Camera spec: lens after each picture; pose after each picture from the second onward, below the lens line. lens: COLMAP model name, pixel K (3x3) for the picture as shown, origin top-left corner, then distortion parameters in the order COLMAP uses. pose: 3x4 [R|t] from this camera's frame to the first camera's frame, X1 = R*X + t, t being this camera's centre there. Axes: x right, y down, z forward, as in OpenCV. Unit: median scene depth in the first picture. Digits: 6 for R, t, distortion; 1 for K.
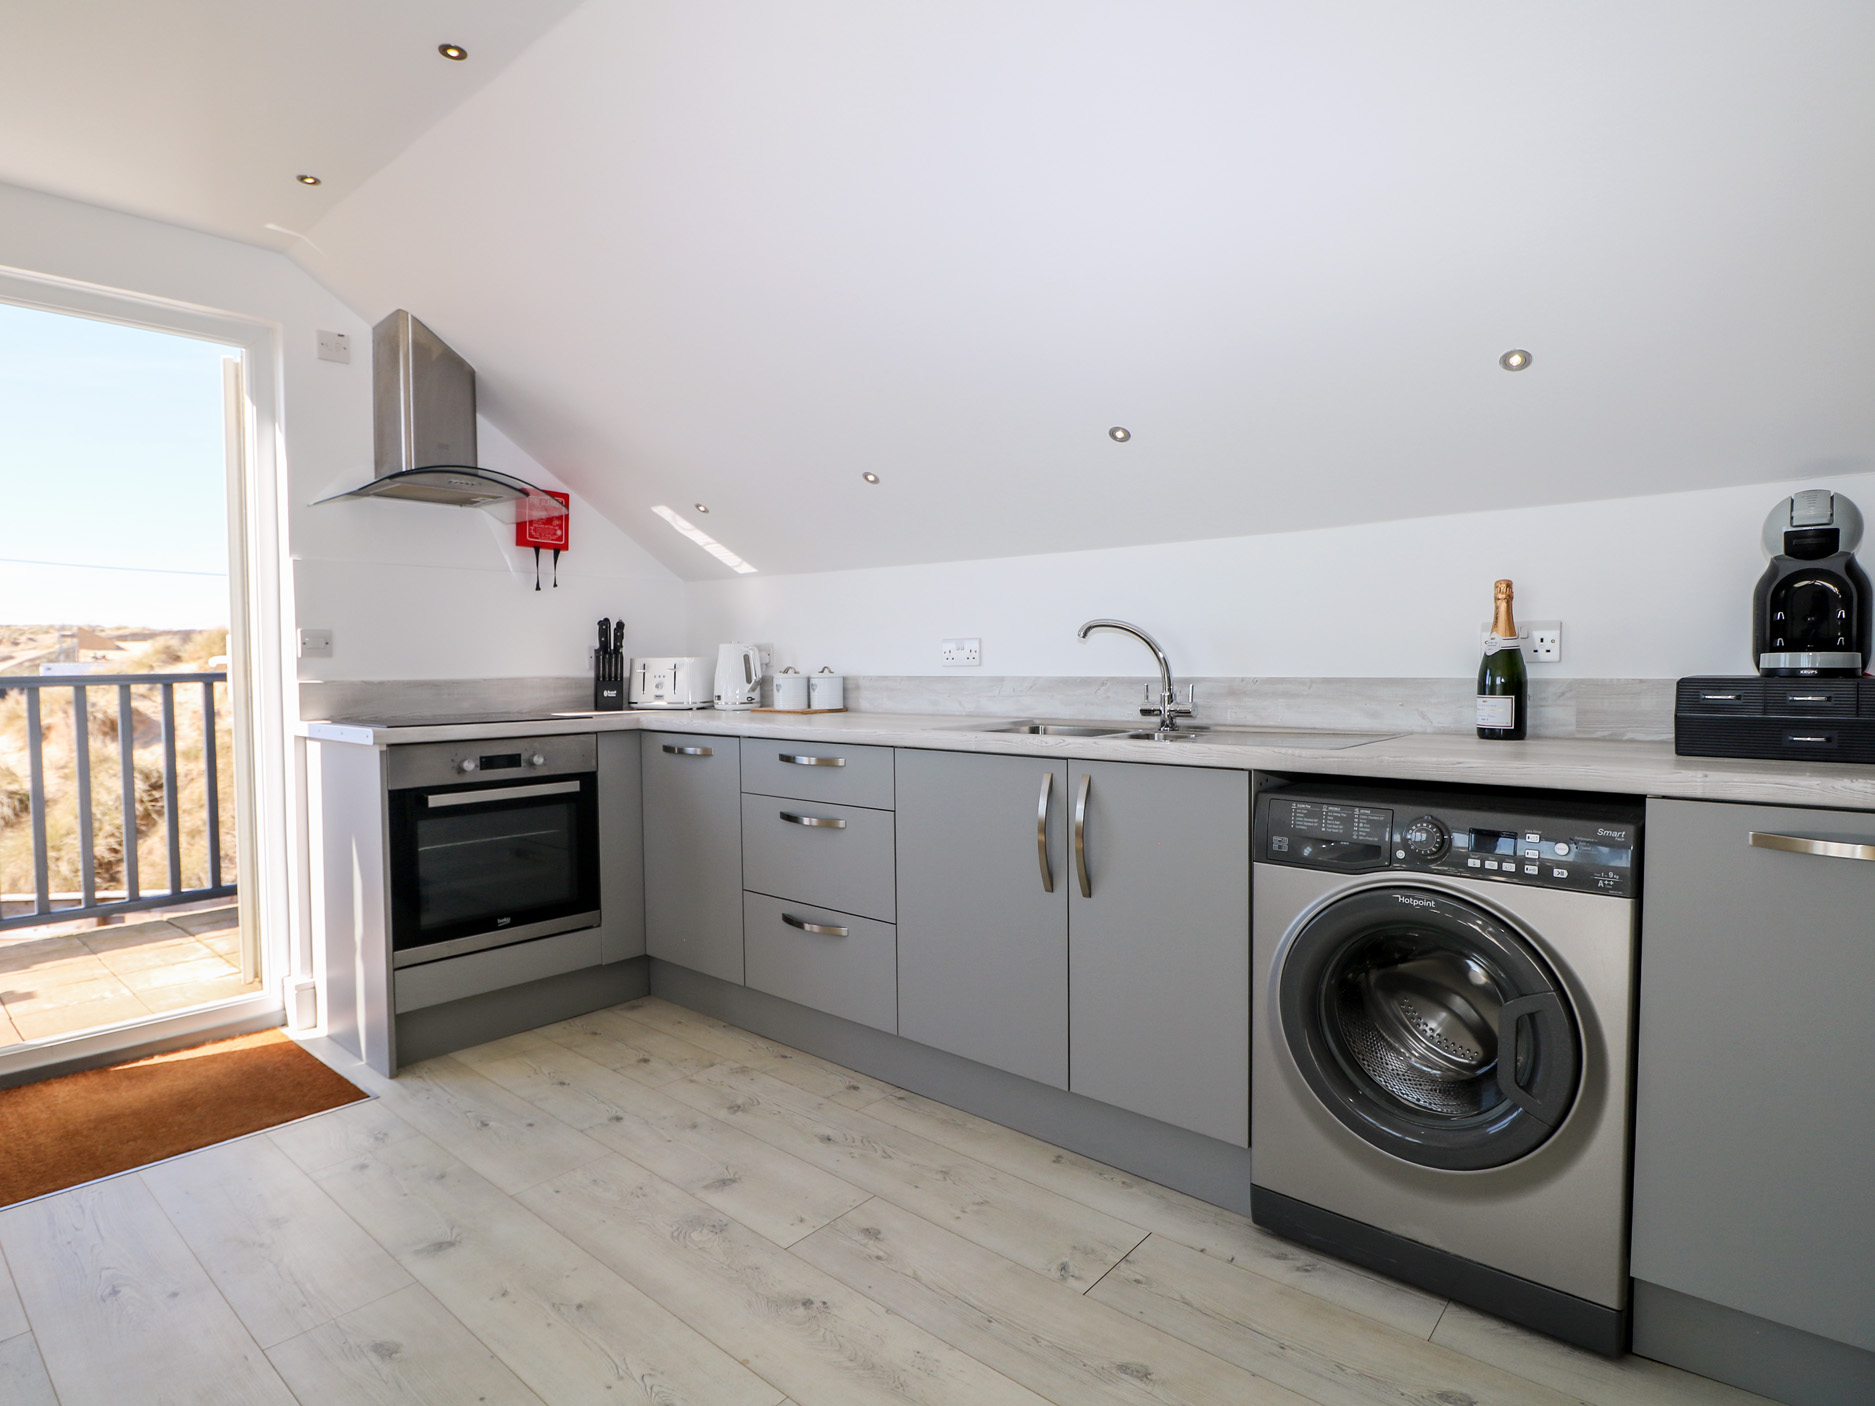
lens RADIAL K [[991.6, 0, 937.5], [0, 991.6, 703.0], [0, 0, 1]] dist [-0.002341, -0.012589]
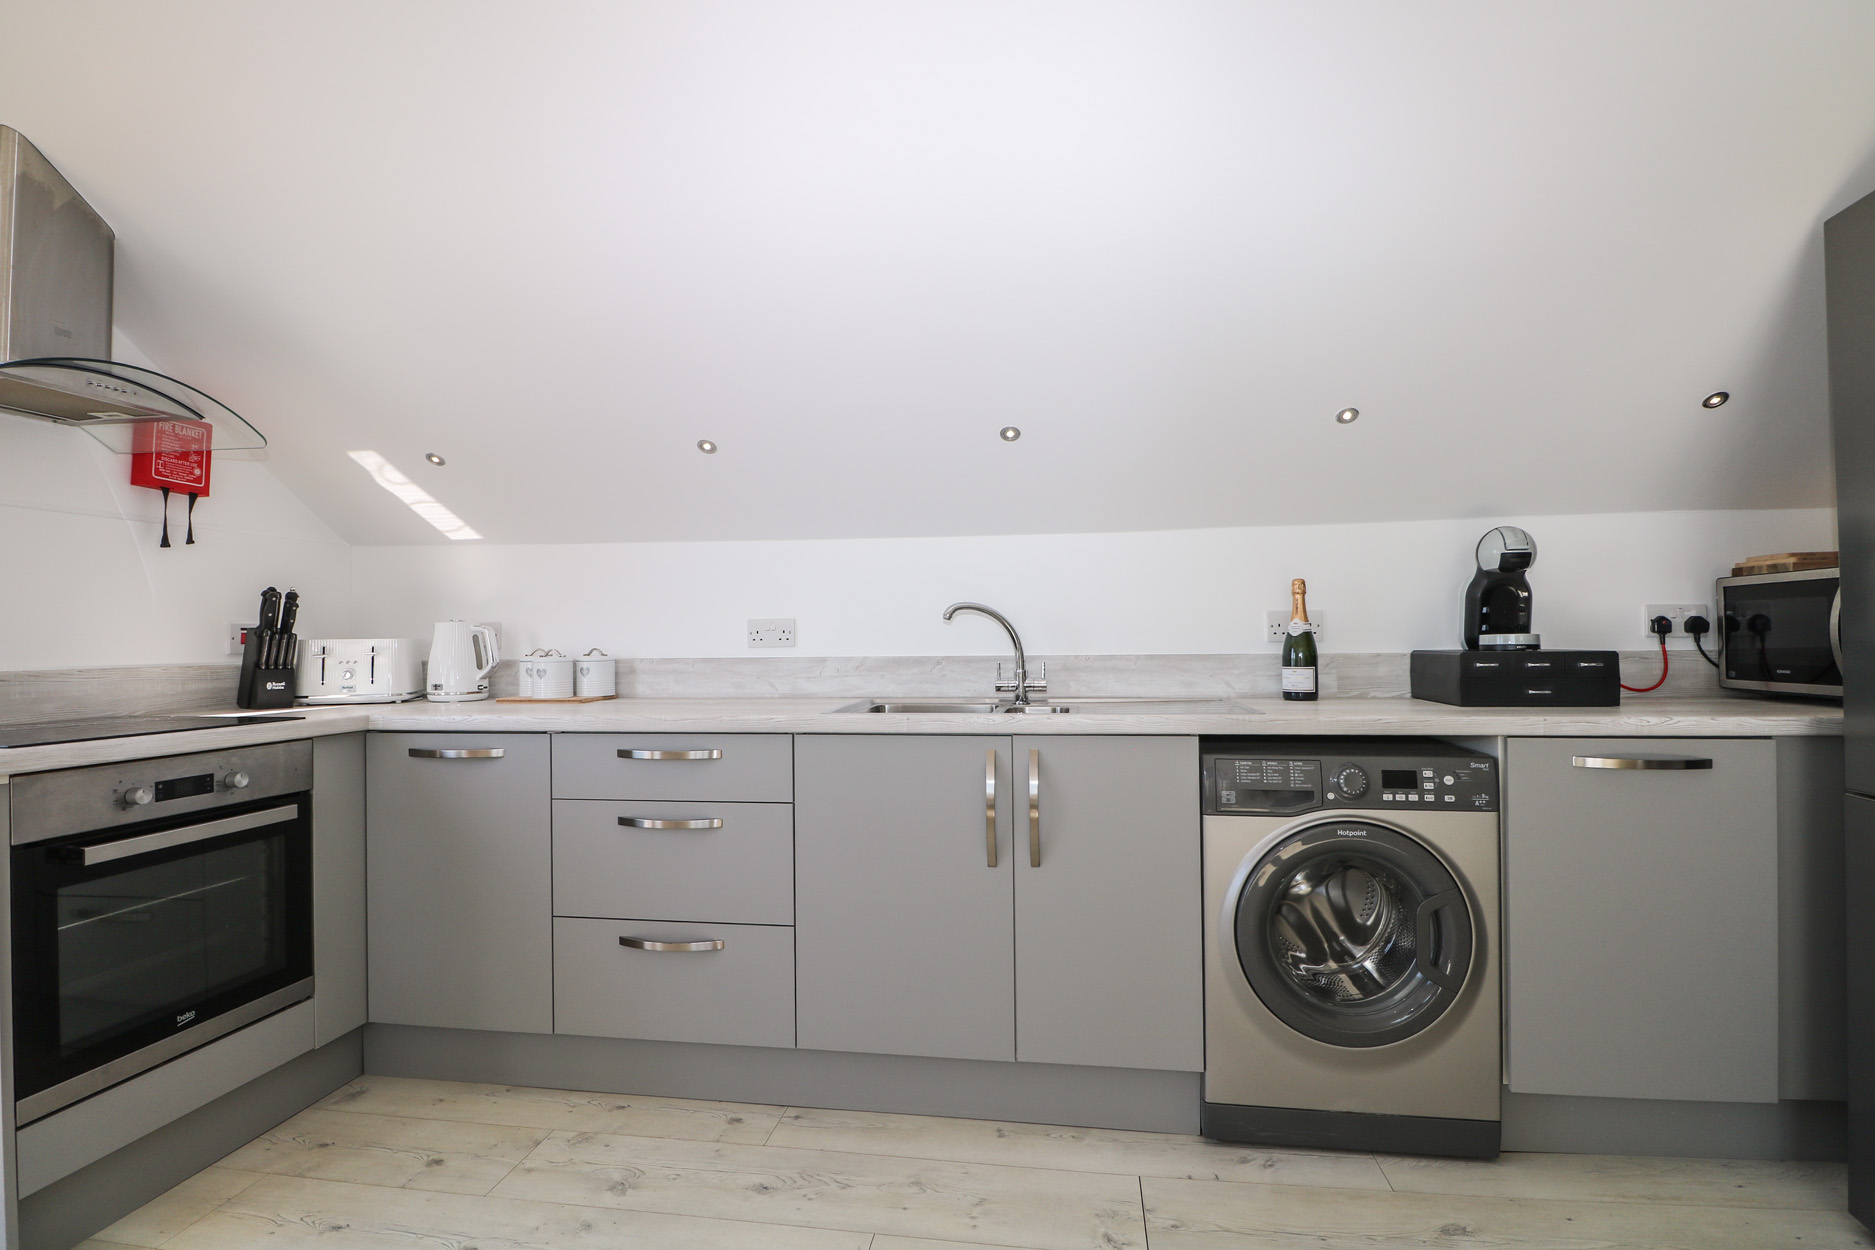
lens RADIAL K [[881.6, 0, 944.9], [0, 881.6, 624.7], [0, 0, 1]] dist [-0.000203, -0.013328]
pose [[0.846186, 0.007714, 0.532832, -0.330393], [0.025291, 0.998187, -0.054616, -0.008449], [-0.532287, 0.059691, 0.844457, 0.193186]]
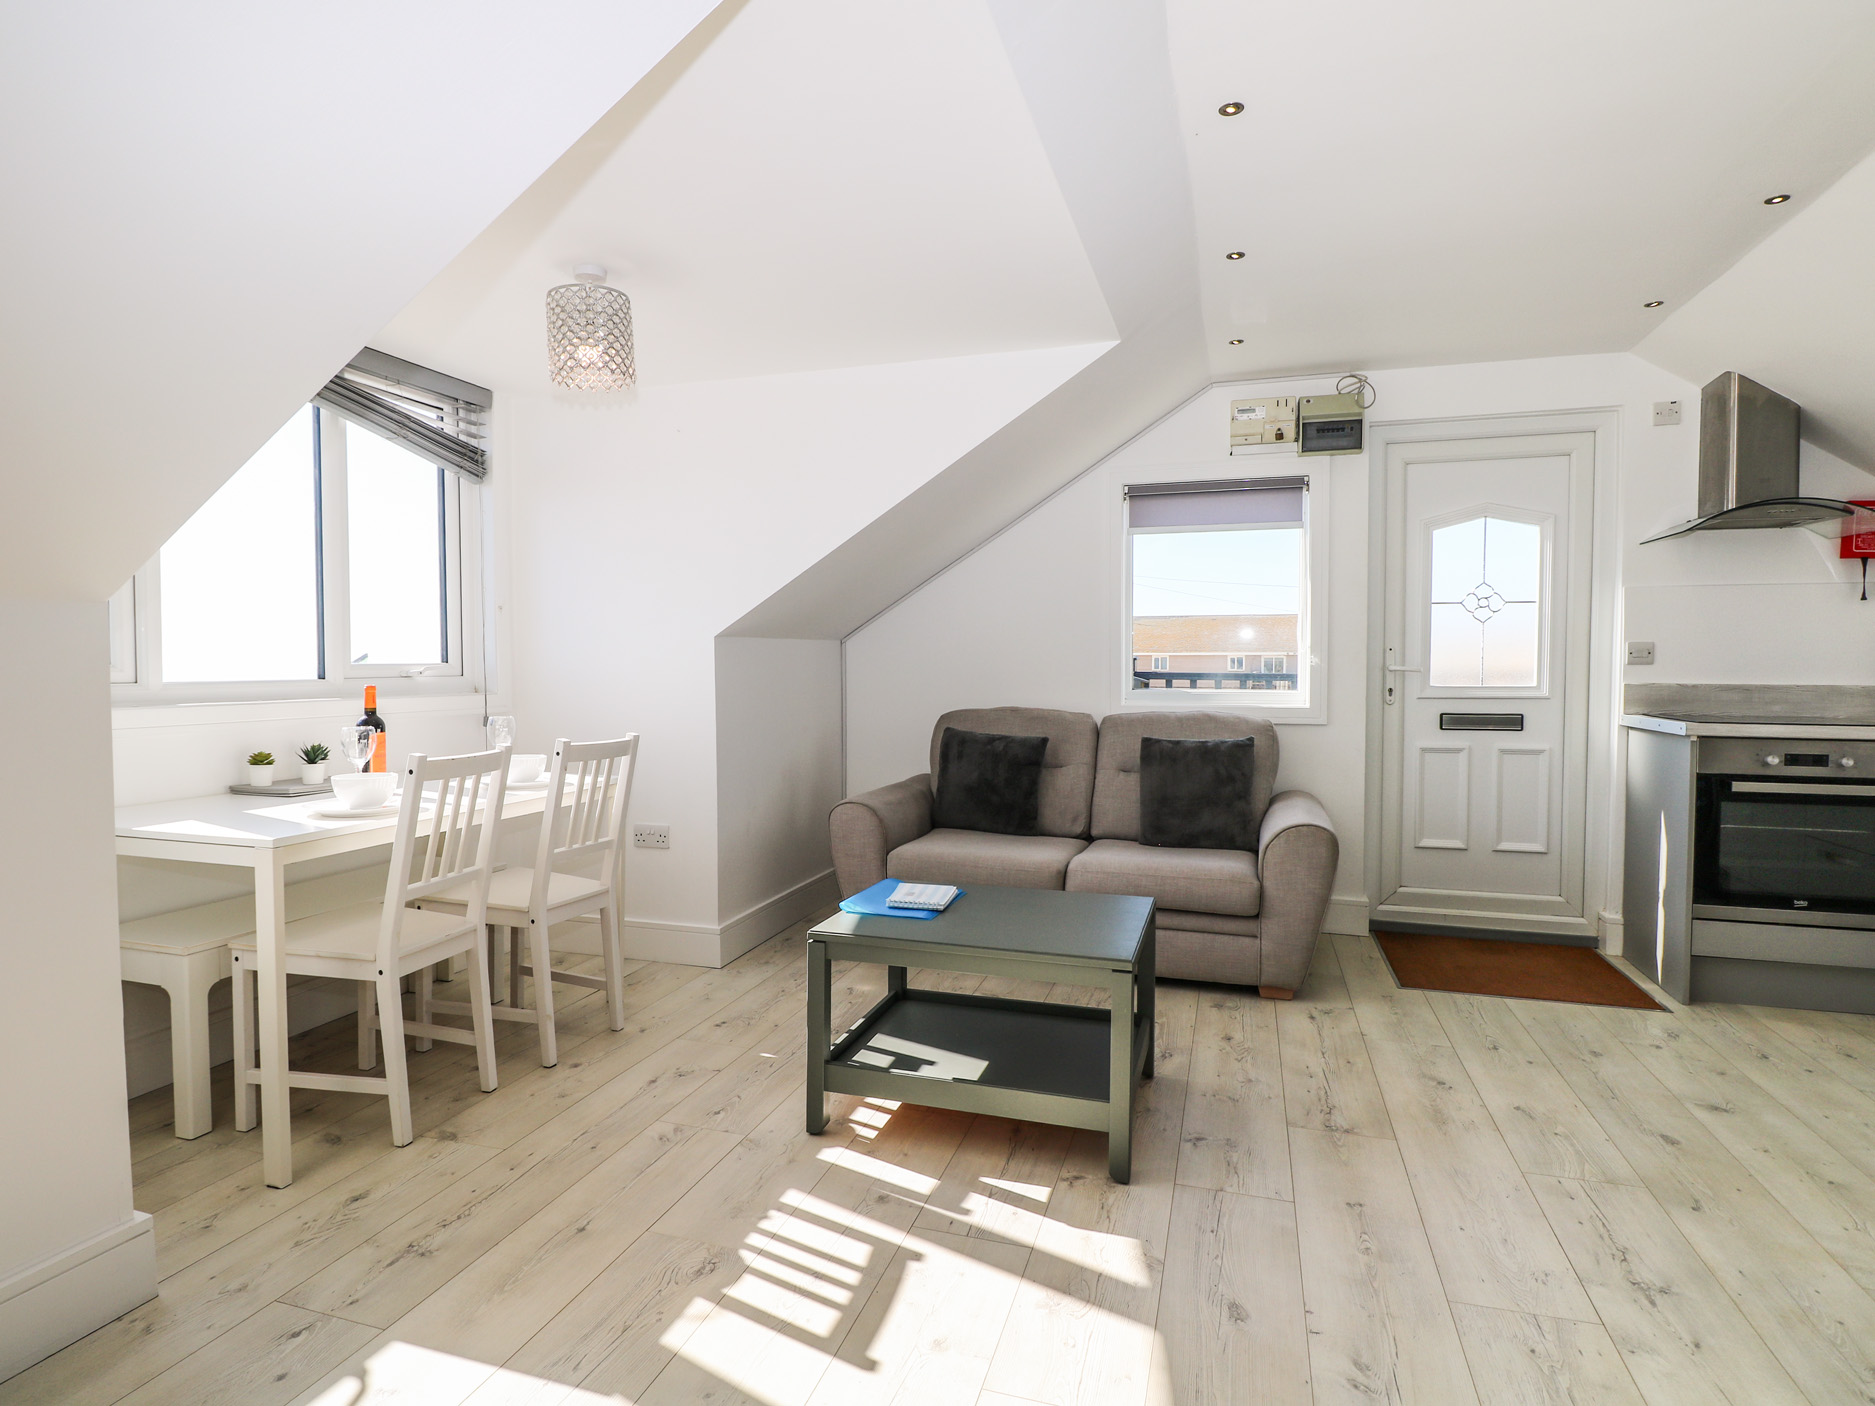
lens RADIAL K [[991.6, 0, 937.5], [0, 991.6, 703.0], [0, 0, 1]] dist [-0.002341, -0.012589]
pose [[0.397049, 0.040337, -0.916910, 0.191036], [-0.039754, 0.998852, 0.026727, 0.004299], [0.916936, 0.025839, 0.398197, -0.356298]]
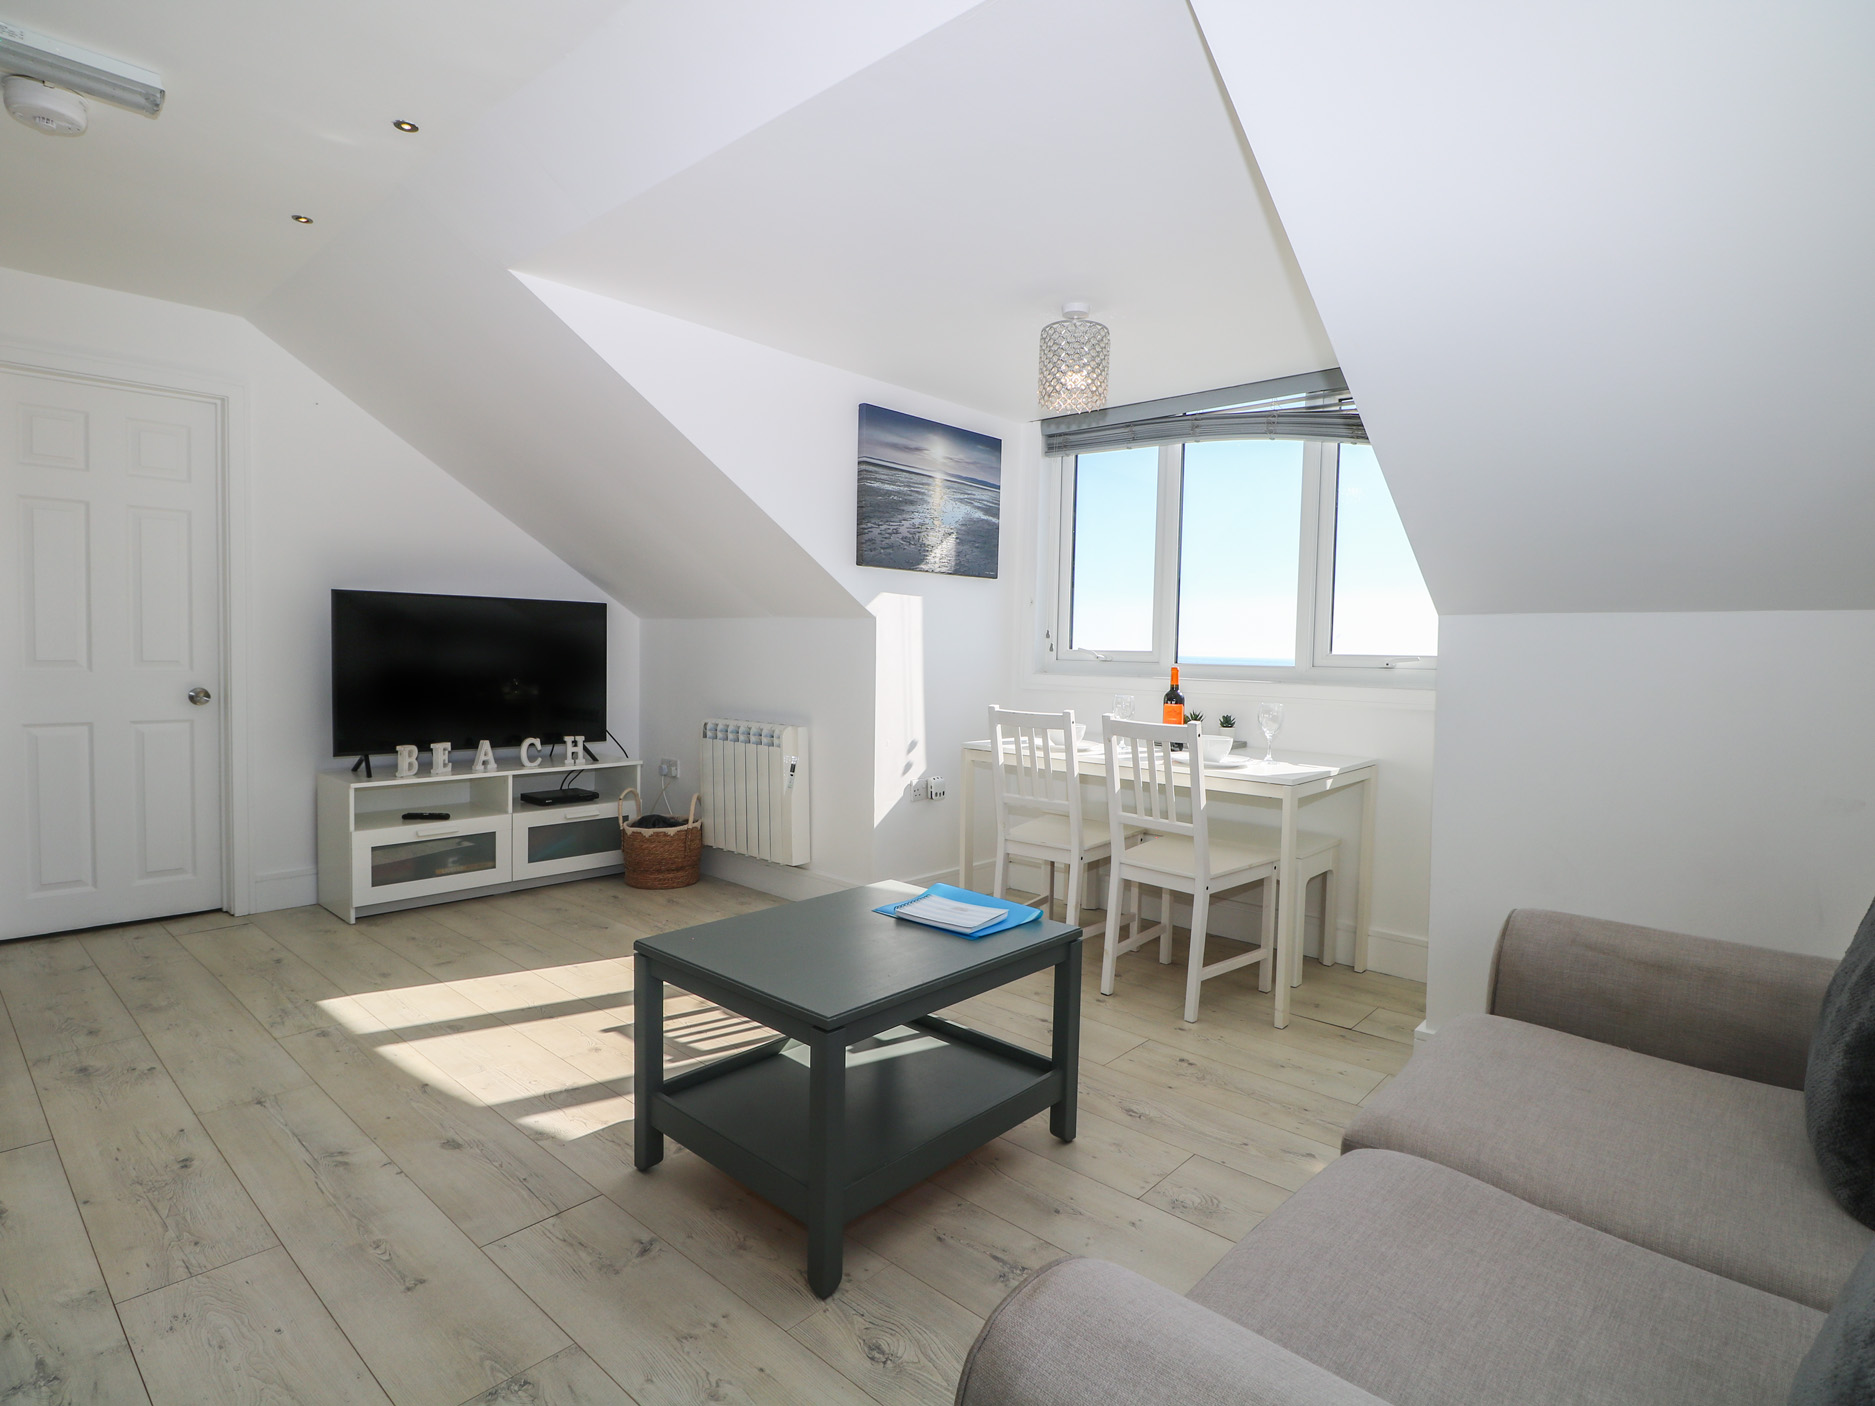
lens RADIAL K [[956.7, 0, 938.4], [0, 956.7, 697.5], [0, 0, 1]] dist [0.000757, -0.011669]
pose [[-0.999703, -0.017499, 0.016961, -0.700797], [-0.015897, 0.995781, 0.090377, -0.036494], [-0.018471, 0.090080, -0.995763, 0.816340]]
